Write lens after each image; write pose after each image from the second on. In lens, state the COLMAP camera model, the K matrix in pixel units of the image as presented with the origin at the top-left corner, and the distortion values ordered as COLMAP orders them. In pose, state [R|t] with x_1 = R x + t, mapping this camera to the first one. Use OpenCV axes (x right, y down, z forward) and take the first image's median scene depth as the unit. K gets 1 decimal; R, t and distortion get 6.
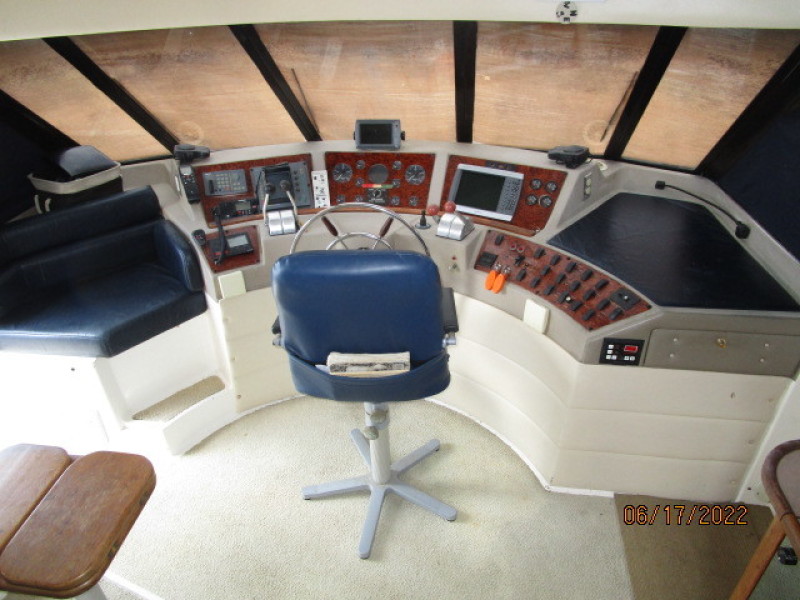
lens RADIAL K [[563.0, 0, 400.0], [0, 563.0, 300.0], [0, 0, 1]] dist [-0.021748, -0.000063]
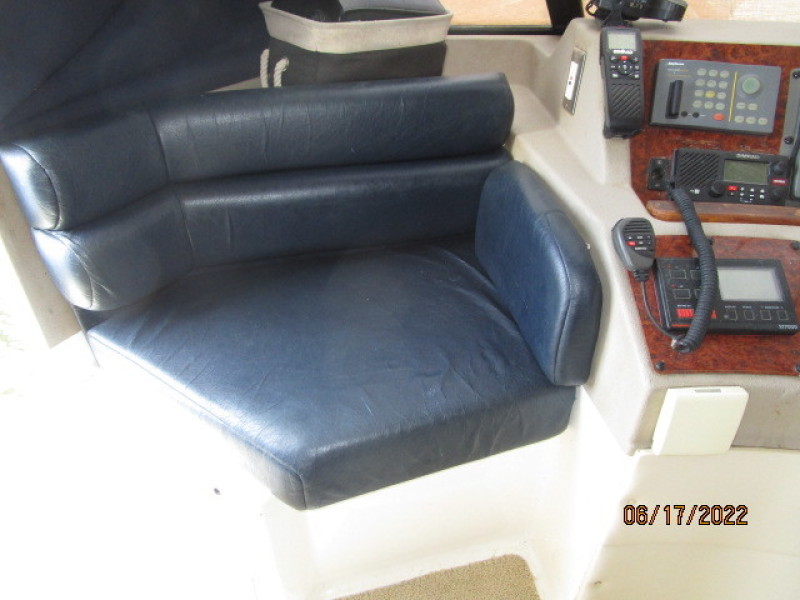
lens RADIAL K [[563.0, 0, 400.0], [0, 563.0, 300.0], [0, 0, 1]] dist [-0.021748, -0.000063]
pose [[0.883203, 0.297354, -0.362675, -0.333650], [-0.270616, 0.954702, 0.123737, -0.079814], [0.383040, -0.011139, 0.923665, 0.622247]]
